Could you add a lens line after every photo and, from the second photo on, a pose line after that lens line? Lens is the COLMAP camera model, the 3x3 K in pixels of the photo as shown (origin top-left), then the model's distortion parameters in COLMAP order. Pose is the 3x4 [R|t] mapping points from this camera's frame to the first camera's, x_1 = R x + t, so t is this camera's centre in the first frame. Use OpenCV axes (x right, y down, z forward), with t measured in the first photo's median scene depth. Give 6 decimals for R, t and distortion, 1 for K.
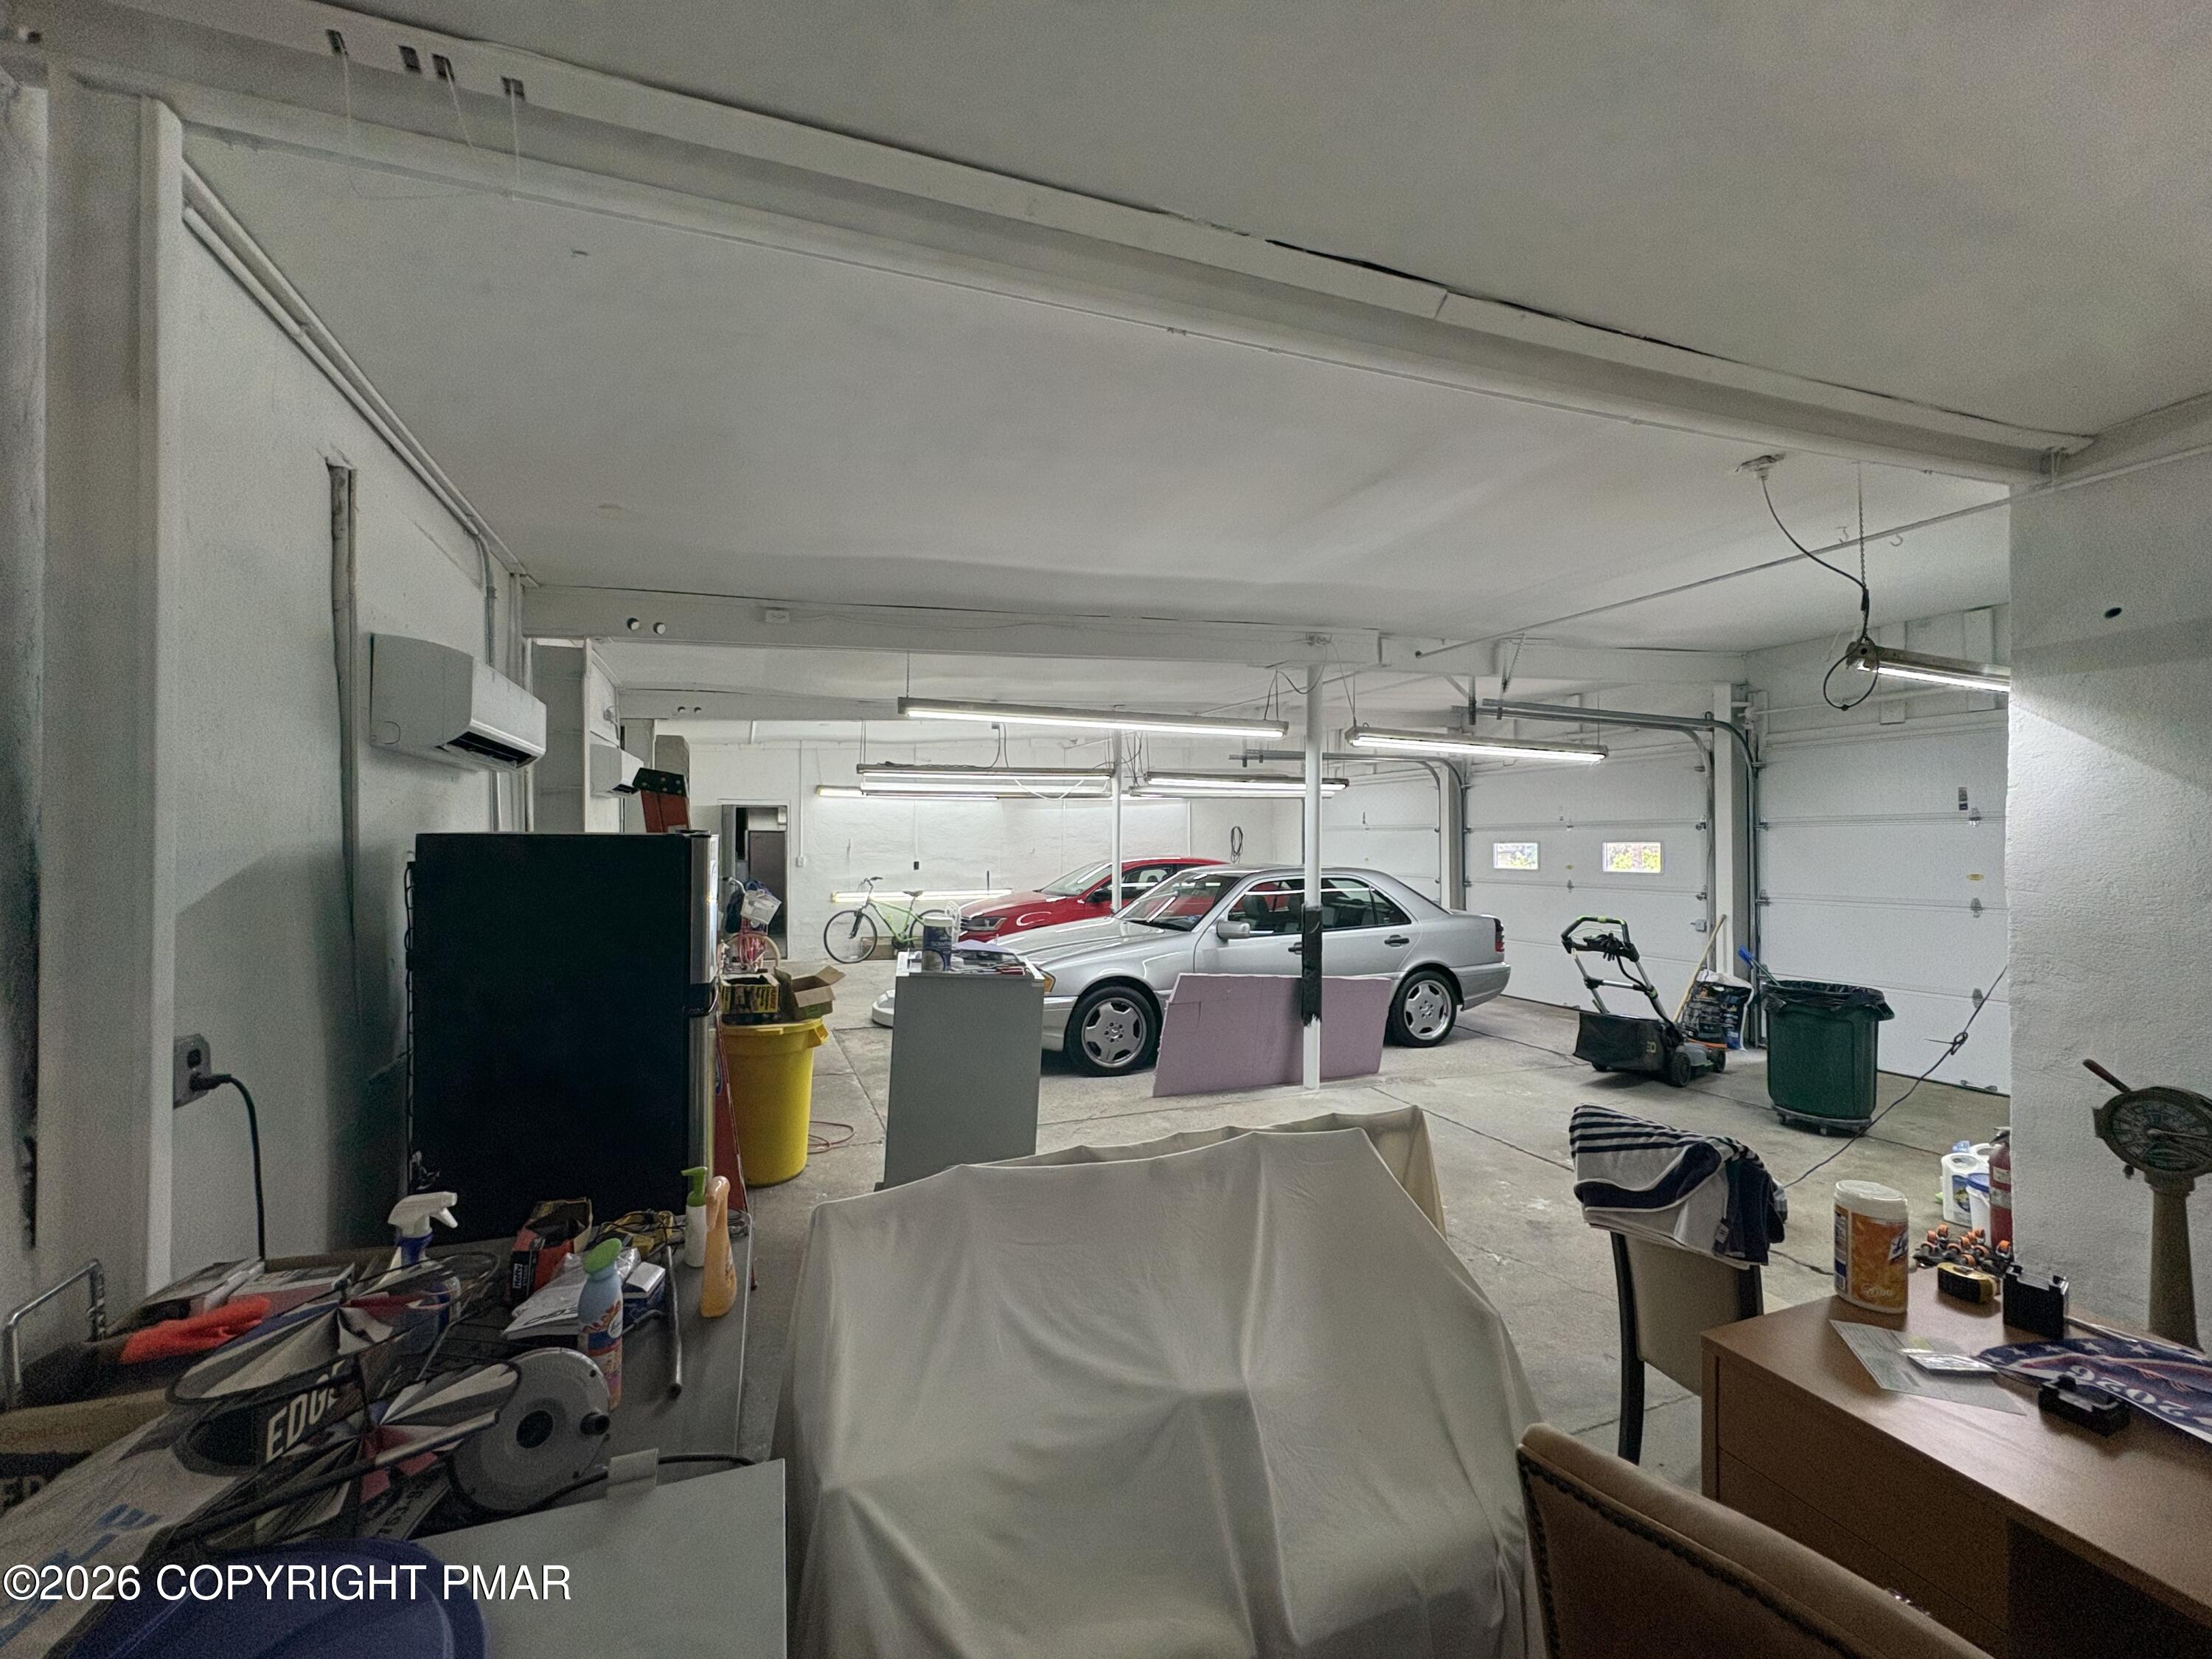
lens RADIAL K [[885.9, 0, 1103.8], [0, 885.9, 825.5], [0, 0, 1]] dist [-0.003520, 0.000175]
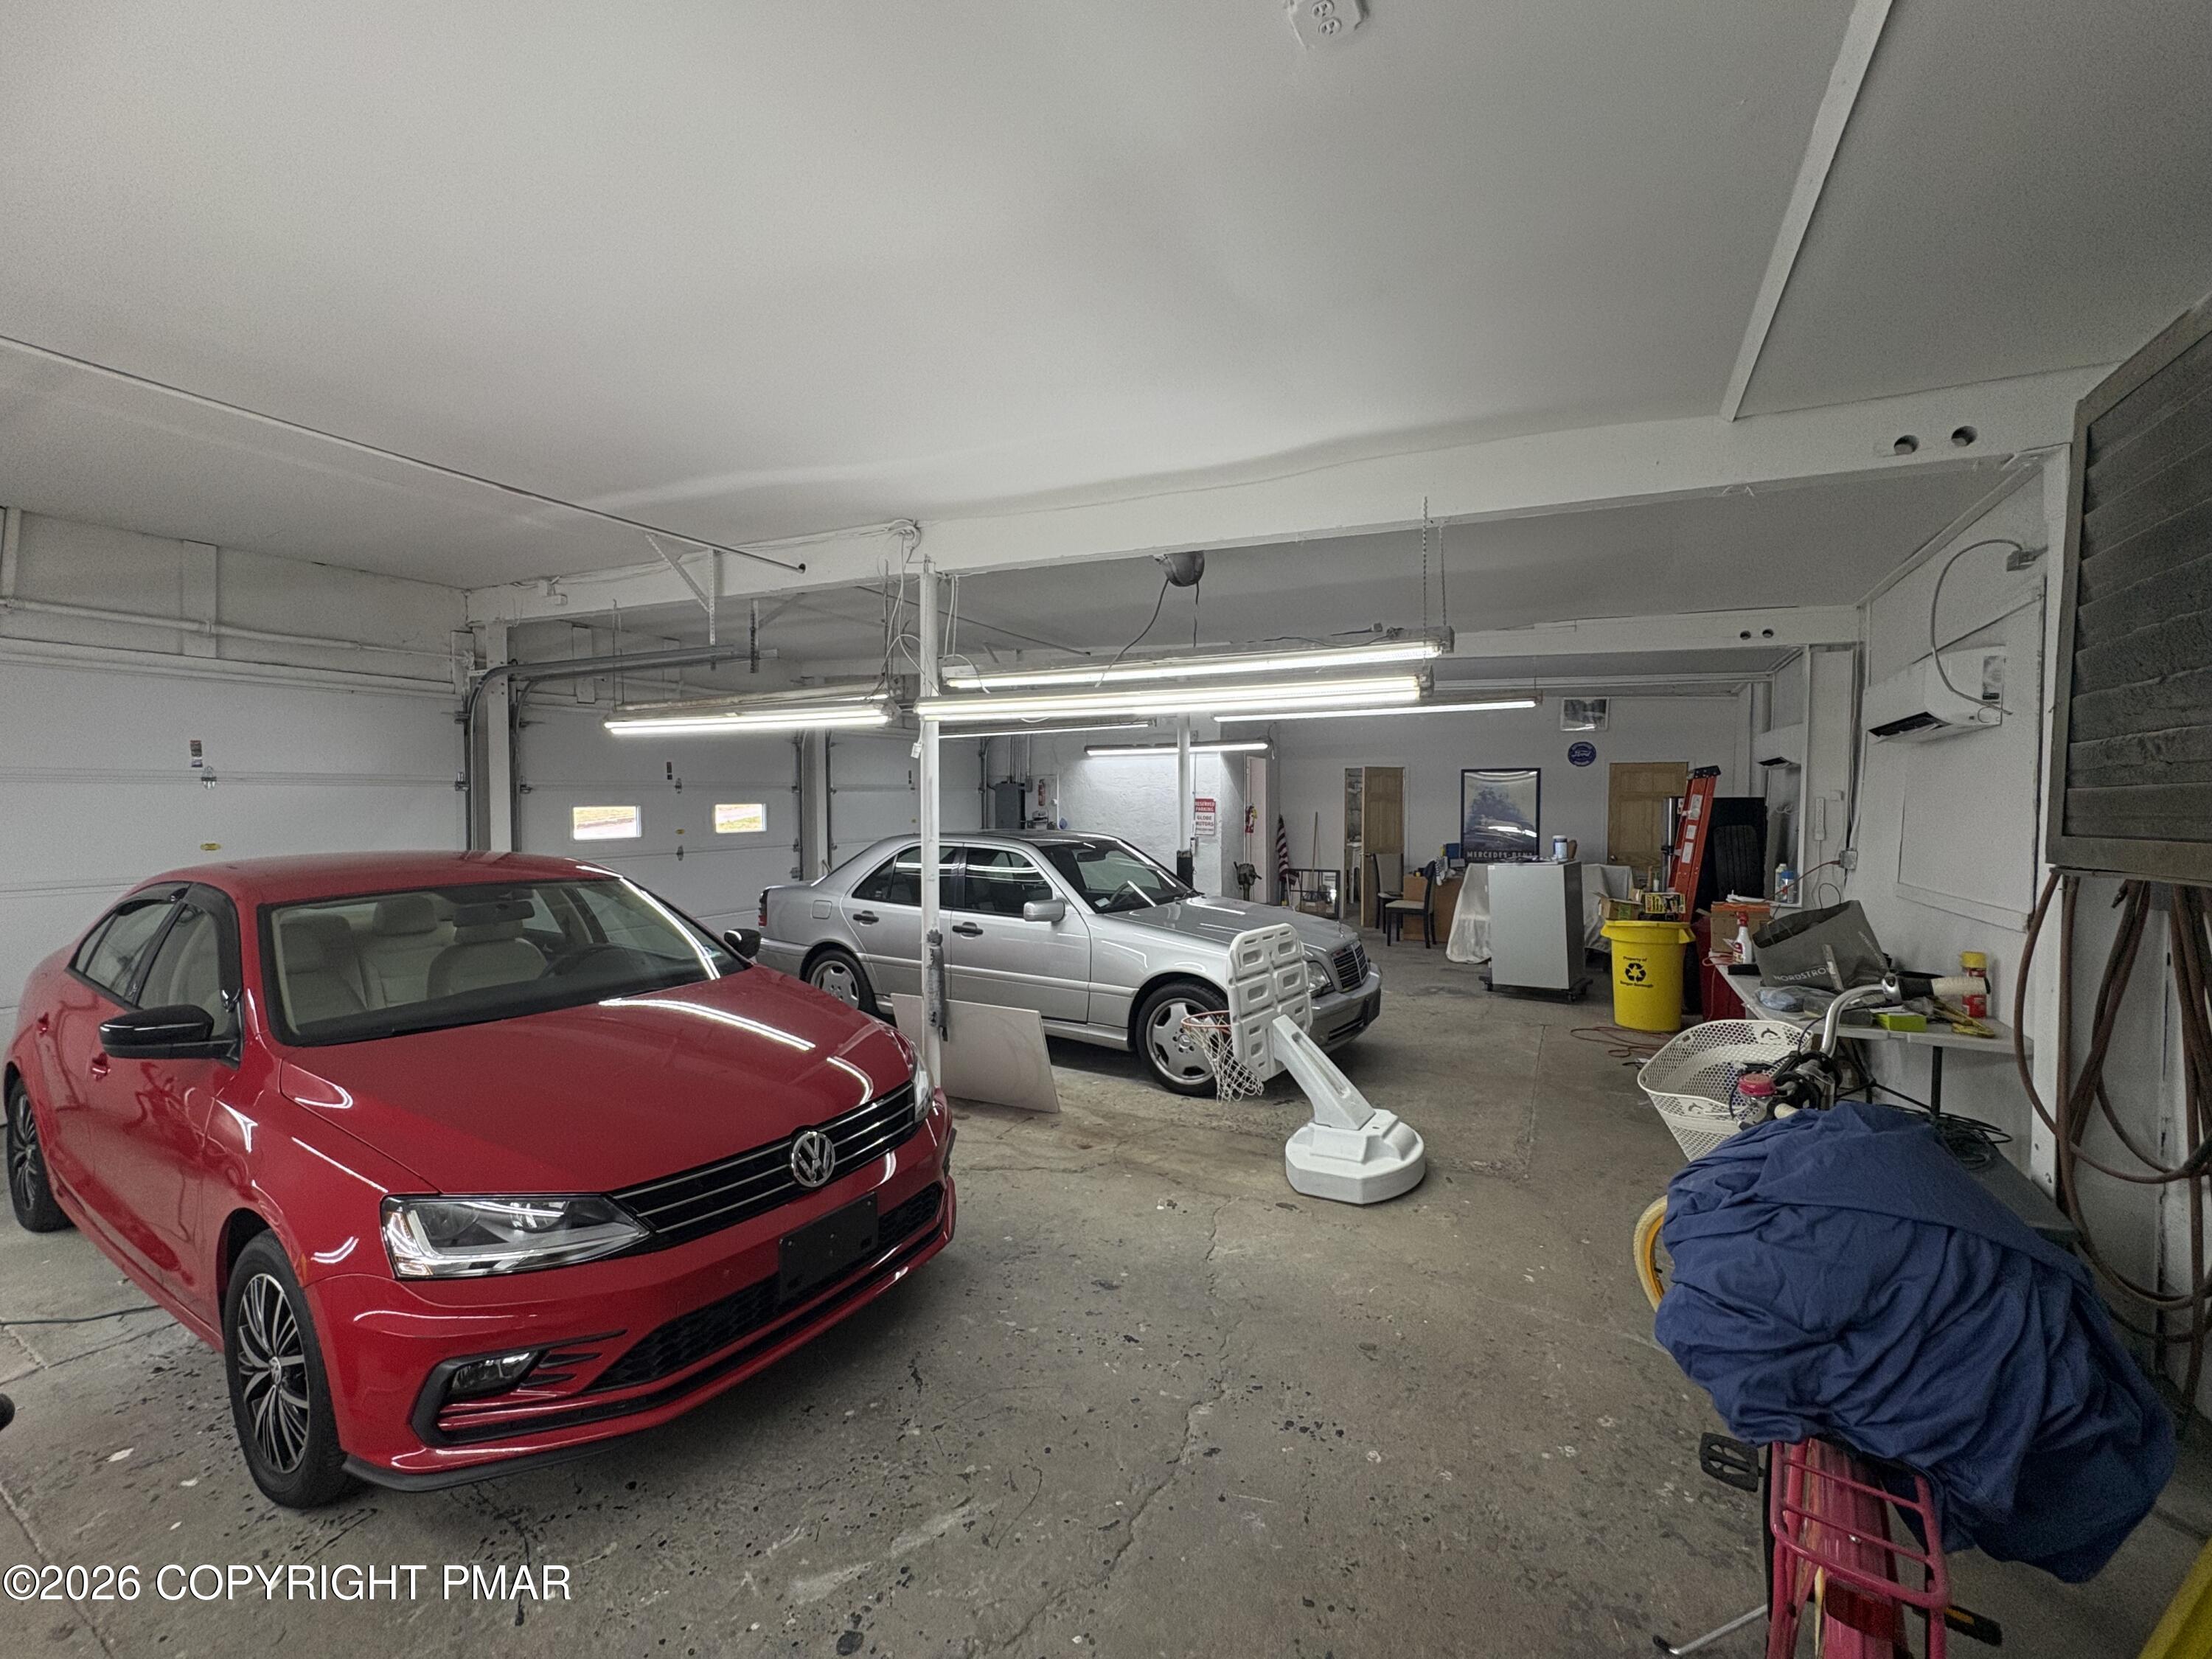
lens RADIAL K [[885.9, 0, 1103.8], [0, 885.9, 825.5], [0, 0, 1]] dist [-0.003520, 0.000175]
pose [[-0.633752, -0.017205, 0.773345, -0.552742], [-0.002686, 0.999796, 0.020043, 0.023996], [-0.773532, 0.010625, -0.633668, 1.444909]]
